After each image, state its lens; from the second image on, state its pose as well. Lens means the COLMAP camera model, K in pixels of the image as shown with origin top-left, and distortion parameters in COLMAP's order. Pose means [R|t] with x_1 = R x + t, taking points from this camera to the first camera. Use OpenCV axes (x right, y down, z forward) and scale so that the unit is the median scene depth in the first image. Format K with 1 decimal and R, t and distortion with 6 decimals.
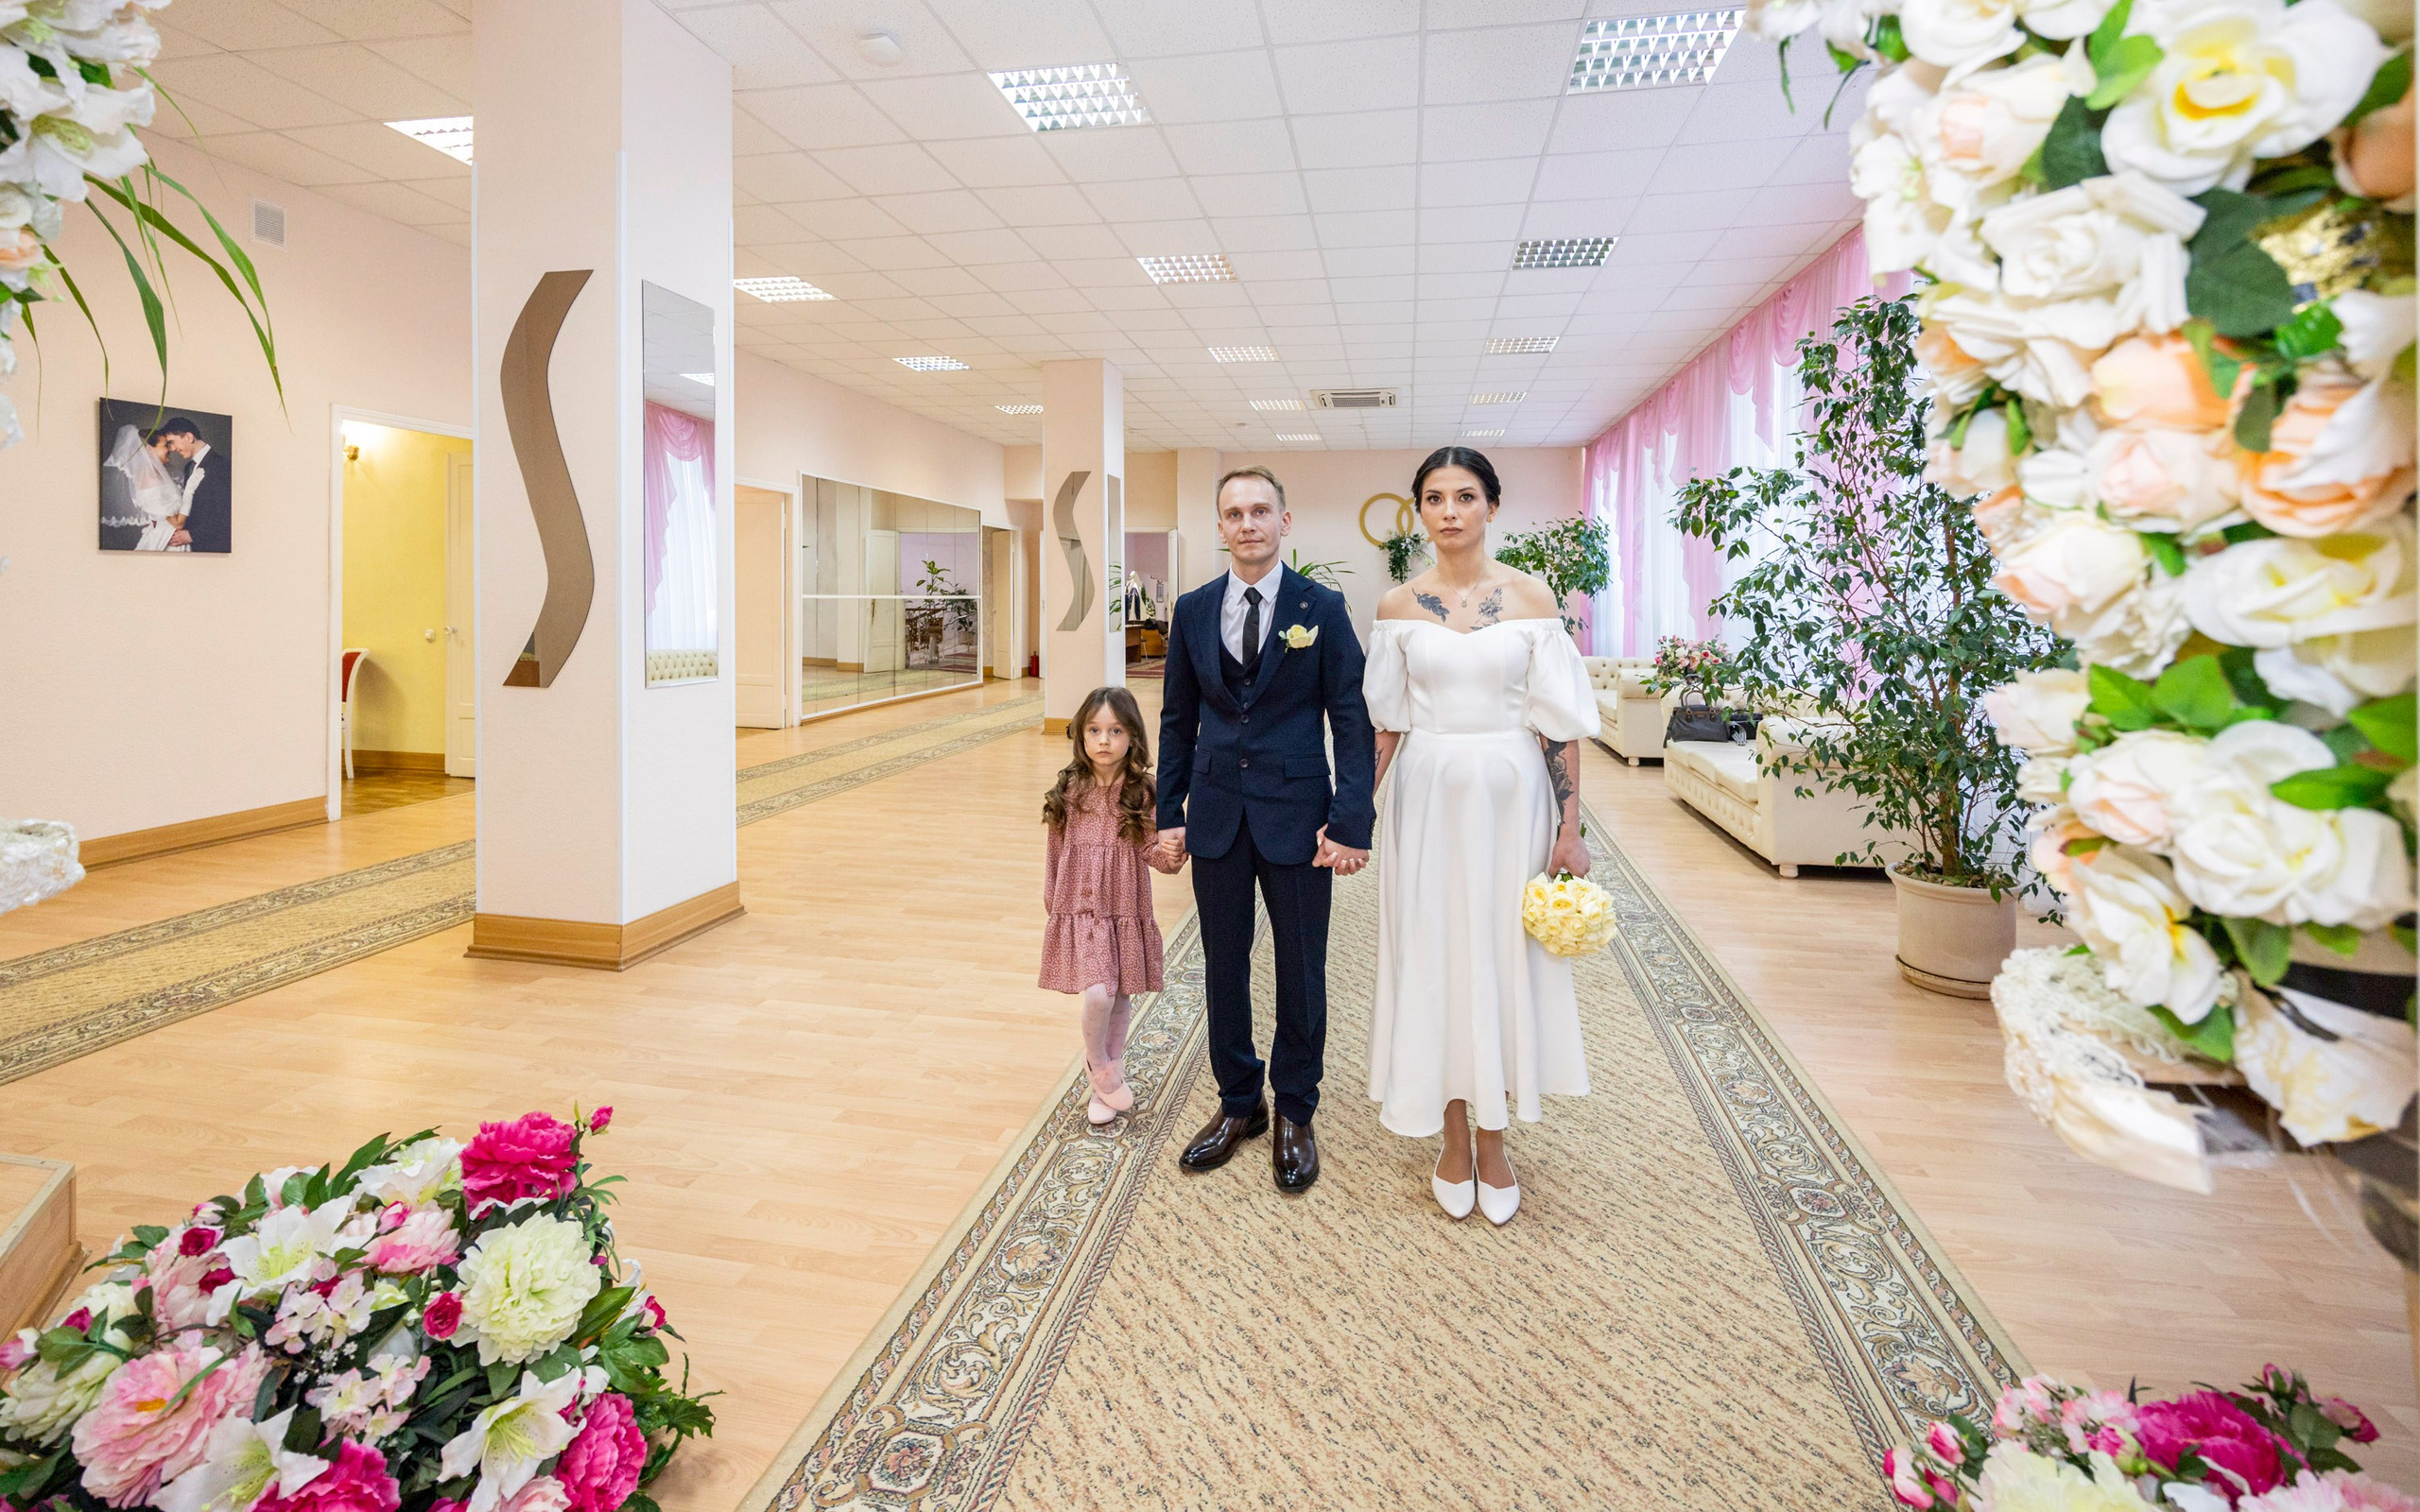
lens RADIAL K [[1038.4, 0, 1229.2], [0, 1038.4, 573.4], [0, 0, 1]] dist [0.000934, -0.000590]
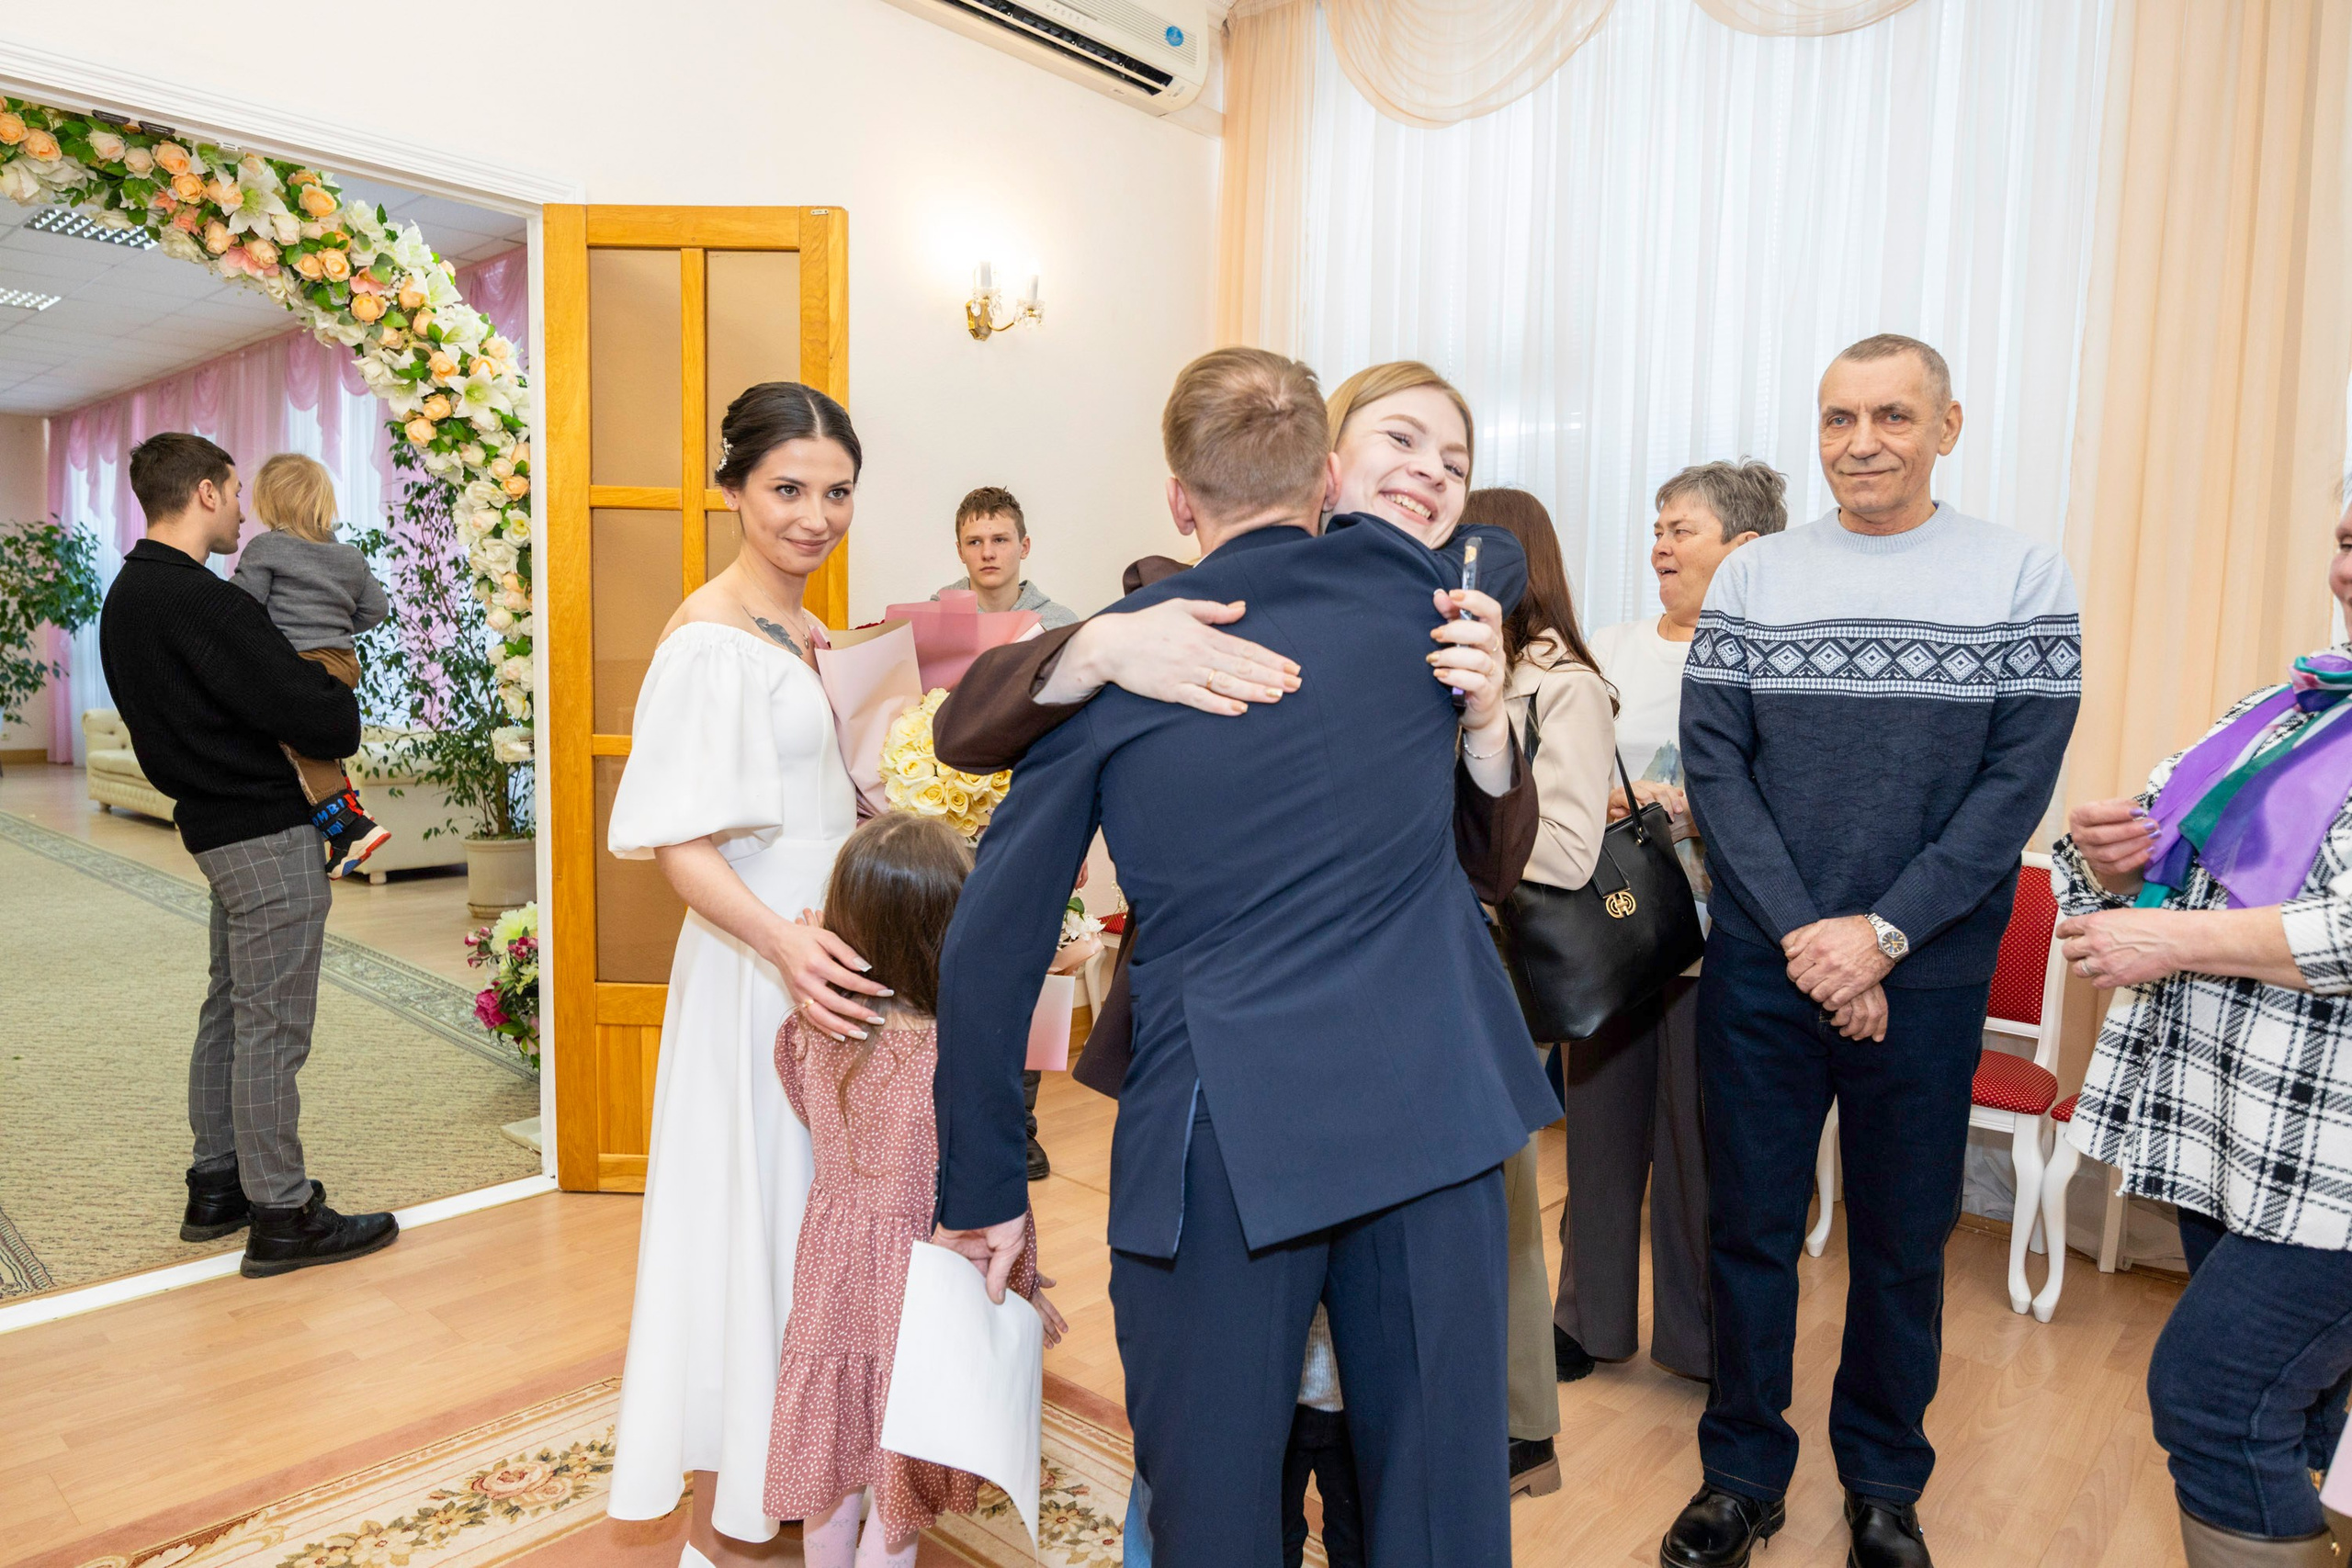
lens RADIAL K [[1491.5, 0, 1161.7], [0, 1491.5, 770.1], [0, 0, 1]] dist [0.001900, -0.004988]
pose [[0.534710, -0.059027, 0.842972, -0.486279], [-0.032971, 0.995340, 0.090610, -0.005603], [-0.844392, -0.076244, 0.530272, -0.756915]]
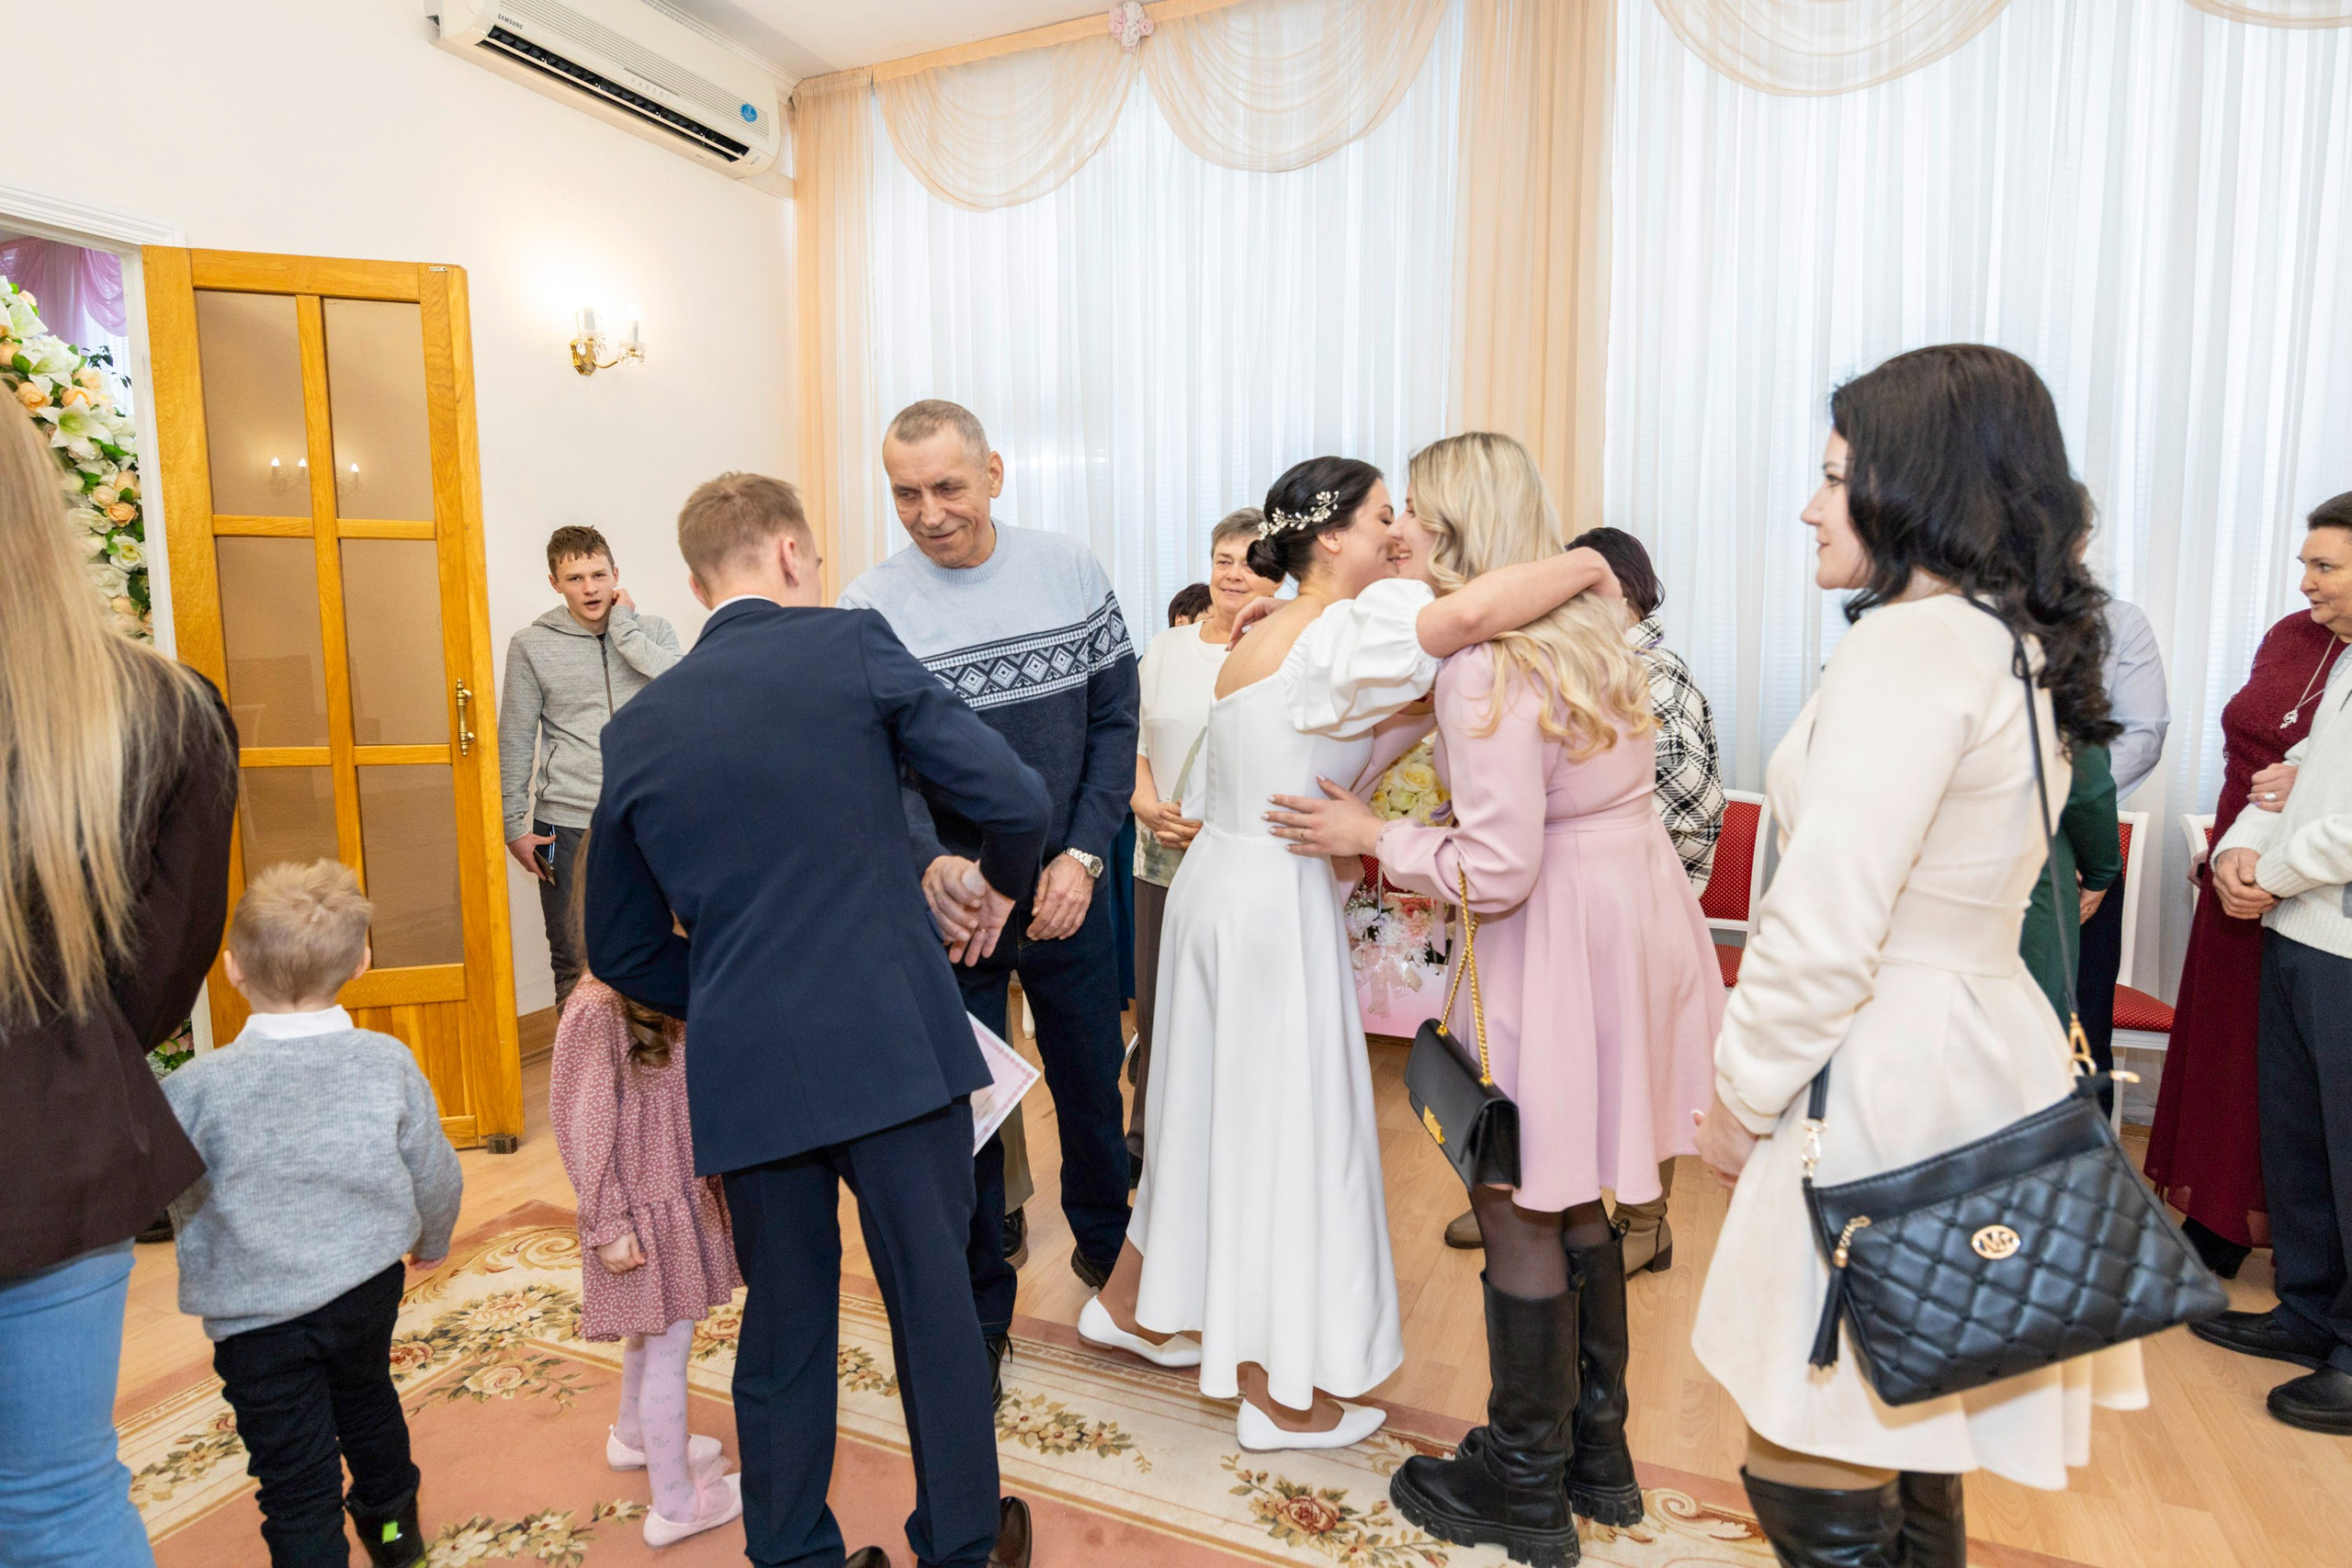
lens RADIAL K [[1302.6, 0, 1175.1], [0, 1302.6, 772.0], [0, 0, 1]] dist [0.001919, -0.005956]
pose [[0.237308, -0.114341, 0.964682, -0.581116], [-0.011223, 0.992660, 0.120418, -0.027771], [-0.971370, -0.039403, 0.234283, -0.777401]]
